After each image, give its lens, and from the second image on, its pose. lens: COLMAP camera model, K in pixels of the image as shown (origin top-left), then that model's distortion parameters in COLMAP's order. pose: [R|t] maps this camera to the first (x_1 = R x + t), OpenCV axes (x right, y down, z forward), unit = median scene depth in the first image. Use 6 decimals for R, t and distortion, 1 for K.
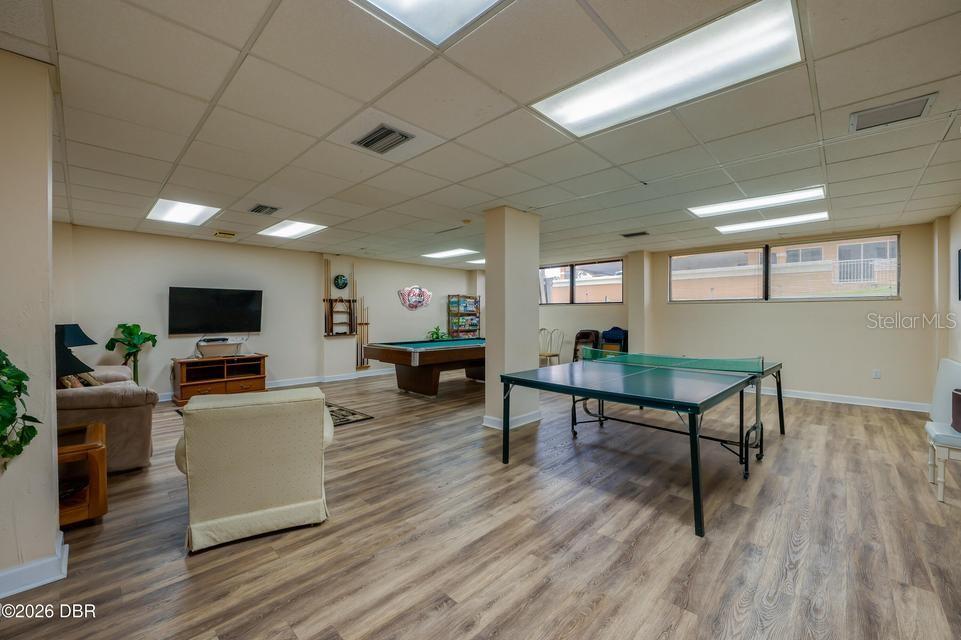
lens RADIAL K [[385.1, 0, 482.4], [0, 385.1, 315.8], [0, 0, 1]] dist [-0.002425, 0.000004]
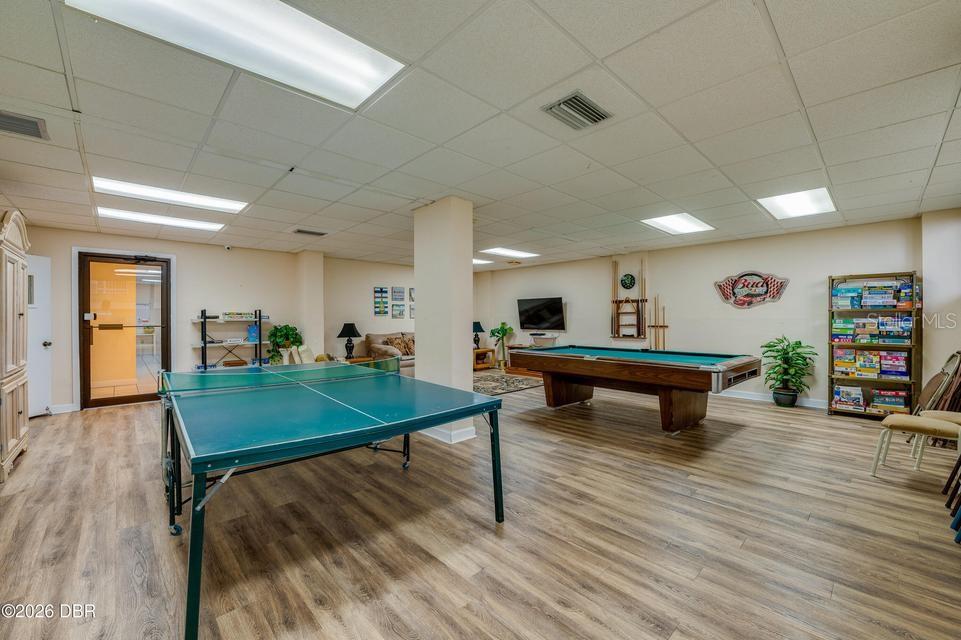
lens RADIAL K [[385.1, 0, 482.9], [0, 385.1, 320.6], [0, 0, 1]] dist [-0.002425, 0.000004]
pose [[-0.052278, 0.008057, -0.998600, 0.609954], [0.003022, 0.999964, 0.007910, 0.000142], [0.998628, -0.002604, -0.052300, 0.706118]]
